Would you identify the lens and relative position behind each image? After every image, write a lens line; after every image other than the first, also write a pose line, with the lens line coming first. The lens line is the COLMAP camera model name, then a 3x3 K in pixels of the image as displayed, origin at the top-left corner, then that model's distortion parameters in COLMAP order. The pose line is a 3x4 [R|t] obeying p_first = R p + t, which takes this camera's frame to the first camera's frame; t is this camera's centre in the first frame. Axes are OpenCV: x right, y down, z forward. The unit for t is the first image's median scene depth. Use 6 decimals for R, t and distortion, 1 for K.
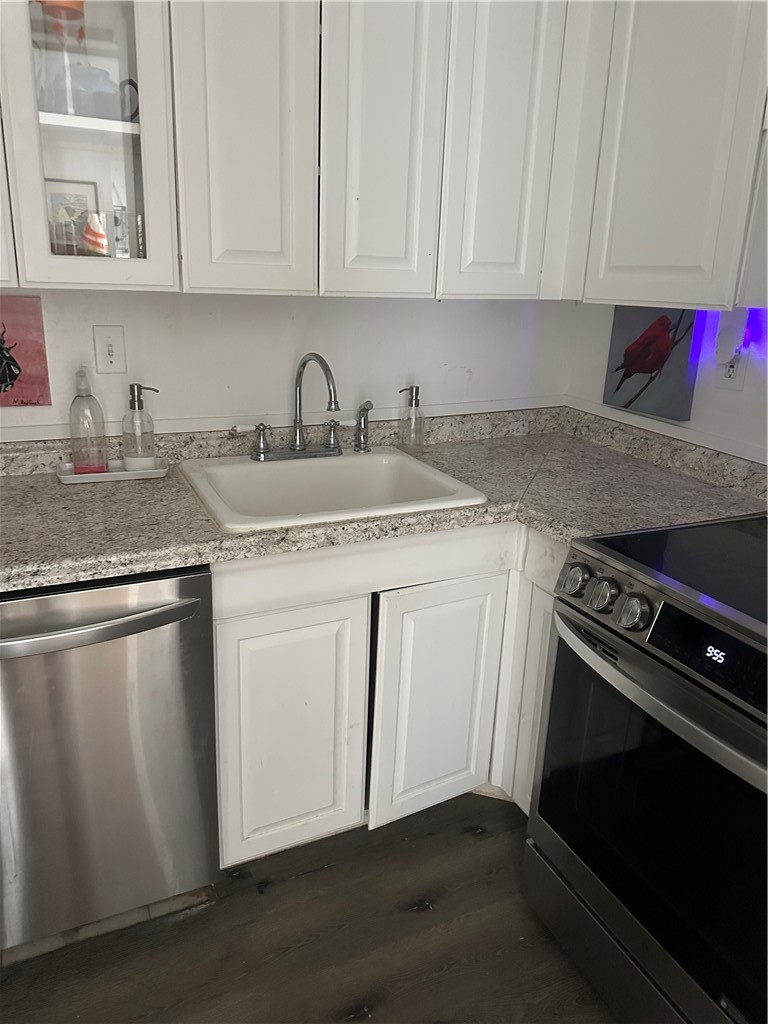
lens RADIAL K [[715.6, 0, 390.7], [0, 715.6, 513.2], [0, 0, 1]] dist [0.067841, -0.092879]
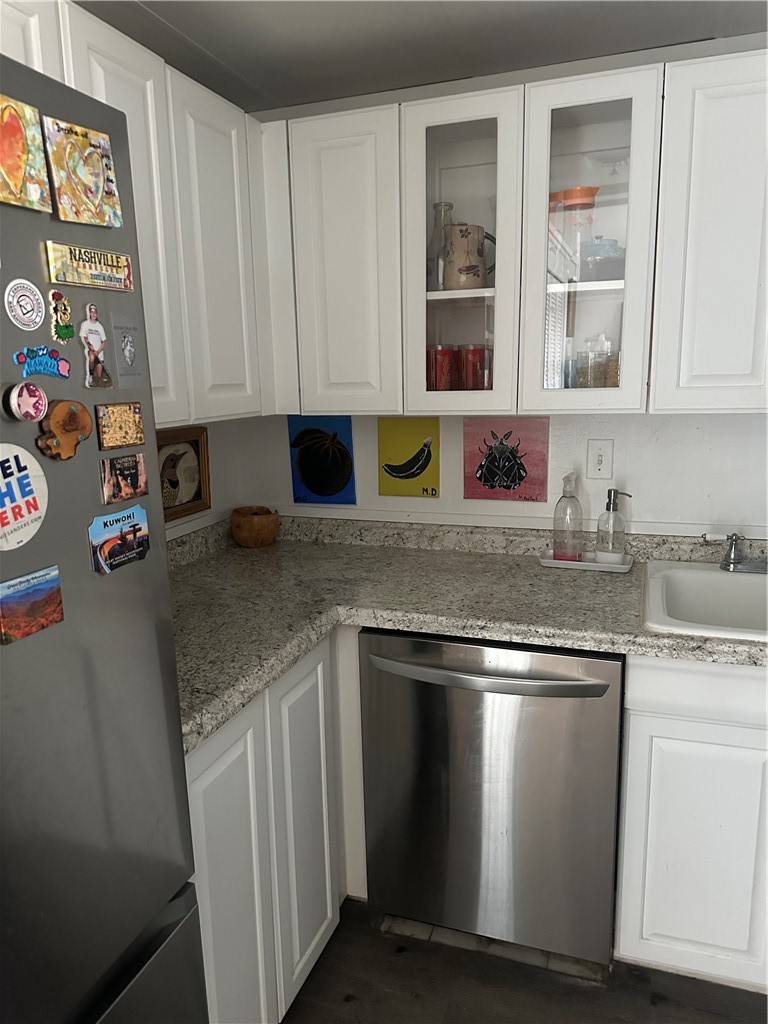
lens RADIAL K [[715.6, 0, 380.0], [0, 715.6, 511.4], [0, 0, 1]] dist [0.067841, -0.092879]
pose [[0.701776, 0.084269, -0.707396, 0.230812], [-0.176469, 0.982595, -0.058015, -0.013503], [0.690195, 0.165547, 0.704433, -0.068897]]
